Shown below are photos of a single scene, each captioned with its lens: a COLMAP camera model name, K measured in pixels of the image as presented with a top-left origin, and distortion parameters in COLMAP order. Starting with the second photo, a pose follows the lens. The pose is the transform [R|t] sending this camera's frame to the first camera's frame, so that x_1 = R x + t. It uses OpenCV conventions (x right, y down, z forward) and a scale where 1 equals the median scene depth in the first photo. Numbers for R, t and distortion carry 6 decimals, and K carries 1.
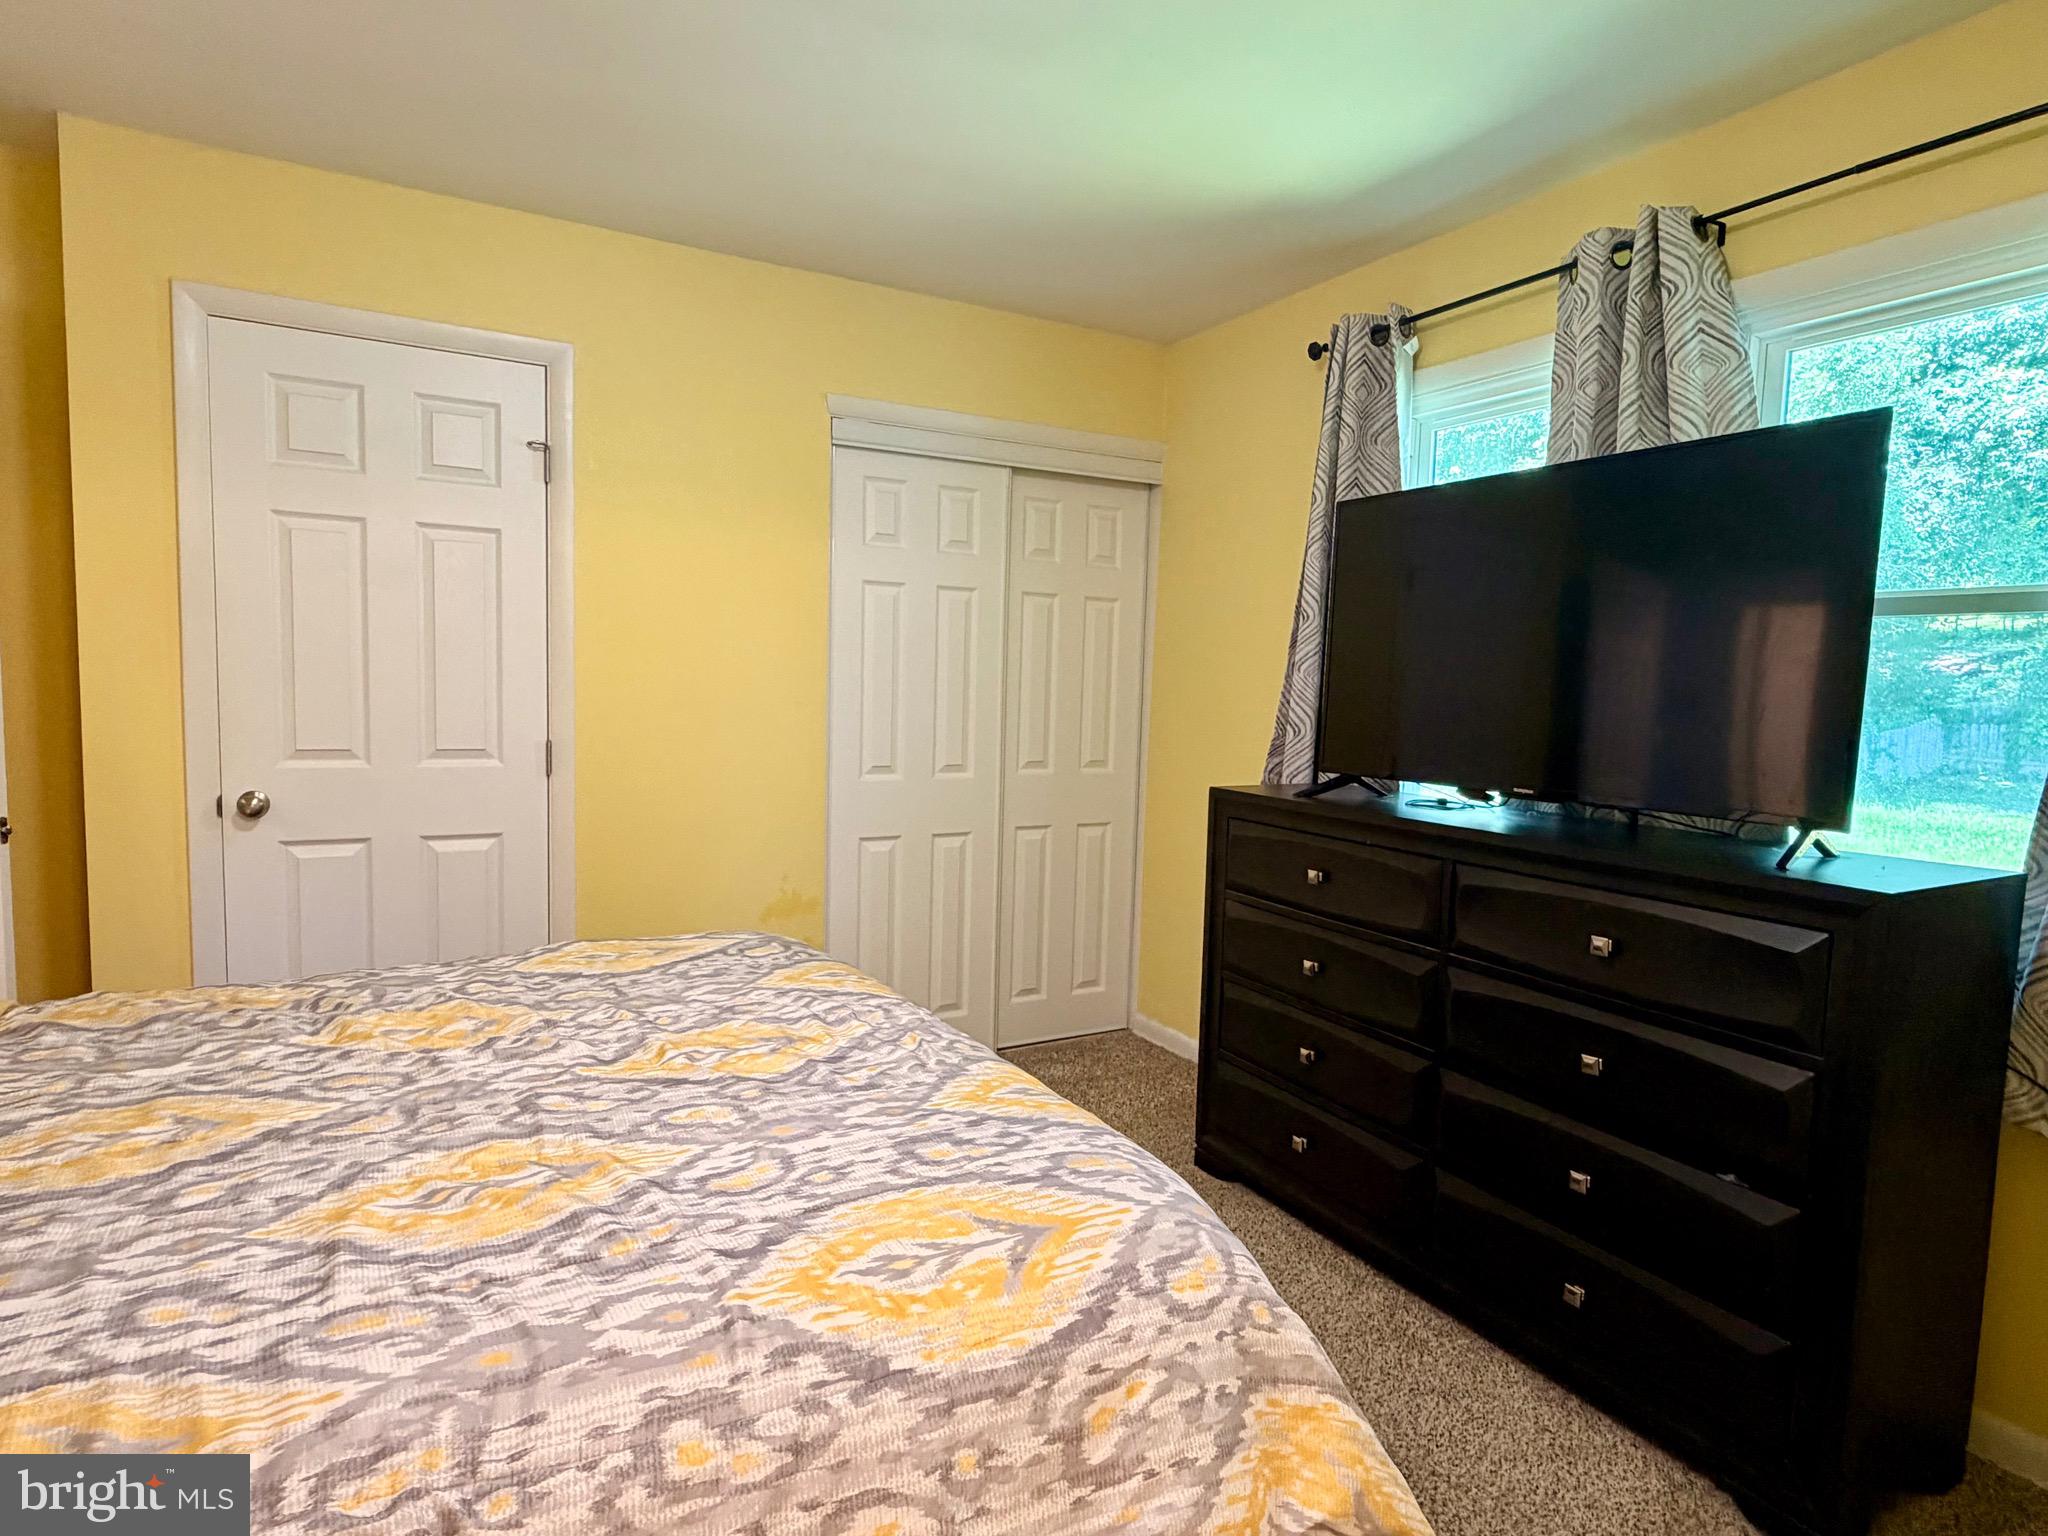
lens RADIAL K [[1085.0, 0, 1027.9], [0, 1085.0, 770.4], [0, 0, 1]] dist [0.001706, -0.000216]
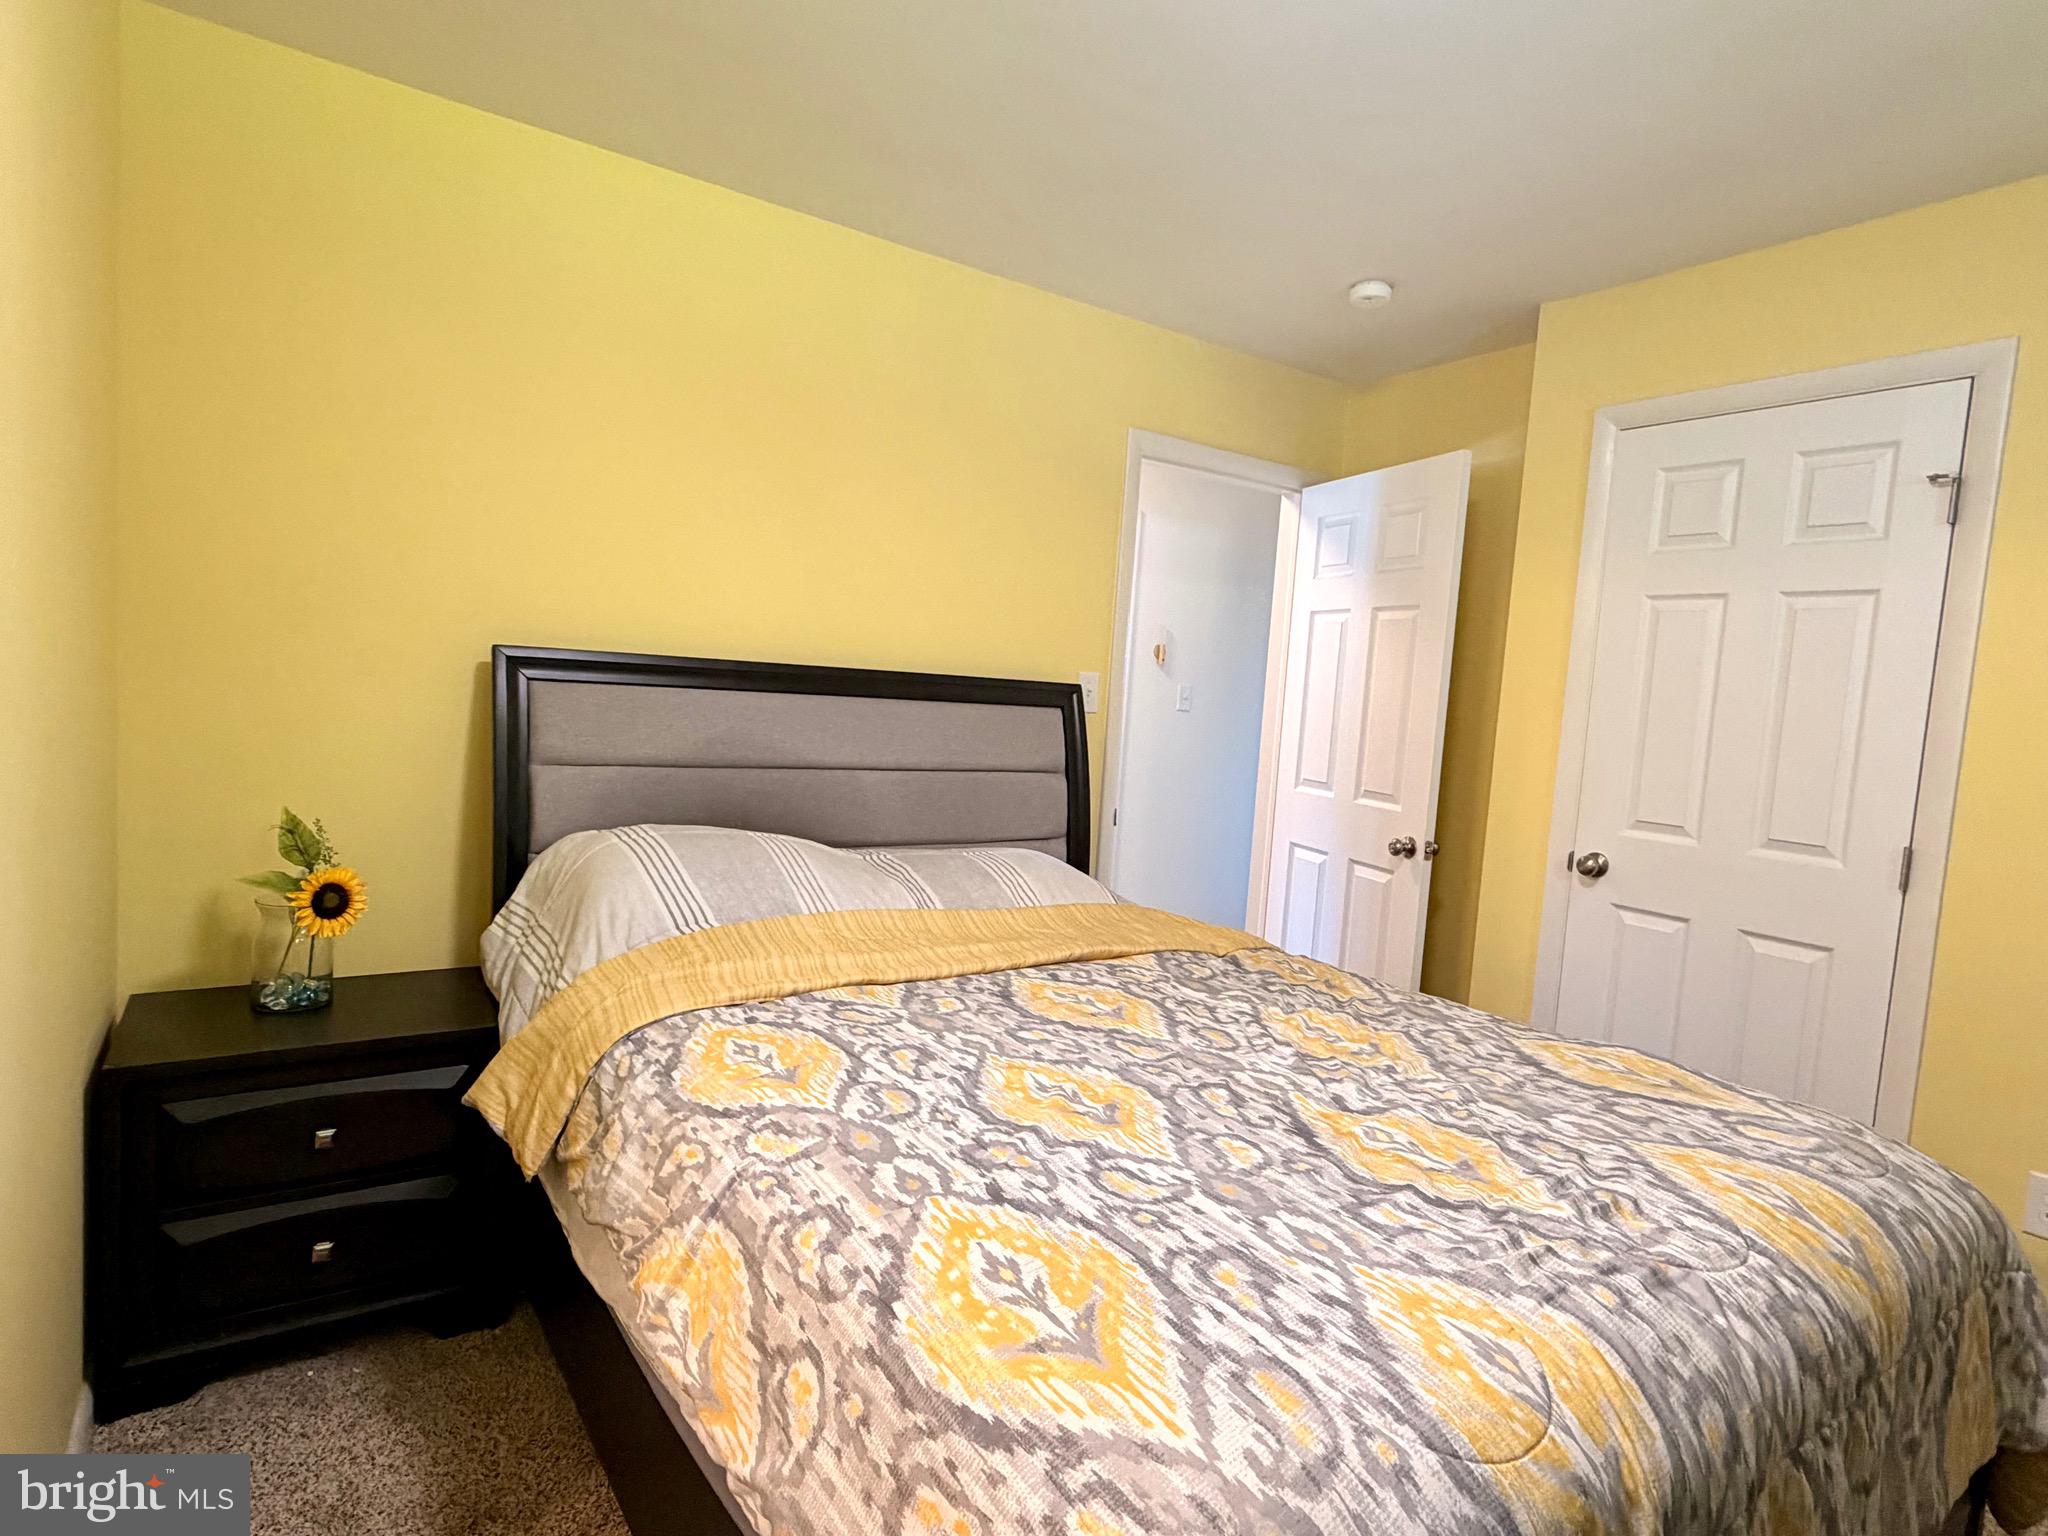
lens RADIAL K [[1099.0, 0, 1018.7], [0, 1099.0, 769.5], [0, 0, 1]] dist [0.002605, 0.000420]
pose [[0.085059, 0.055992, -0.994801, 0.655922], [-0.146645, 0.988250, 0.043084, -0.050663], [0.985525, 0.142218, 0.092270, 0.611446]]
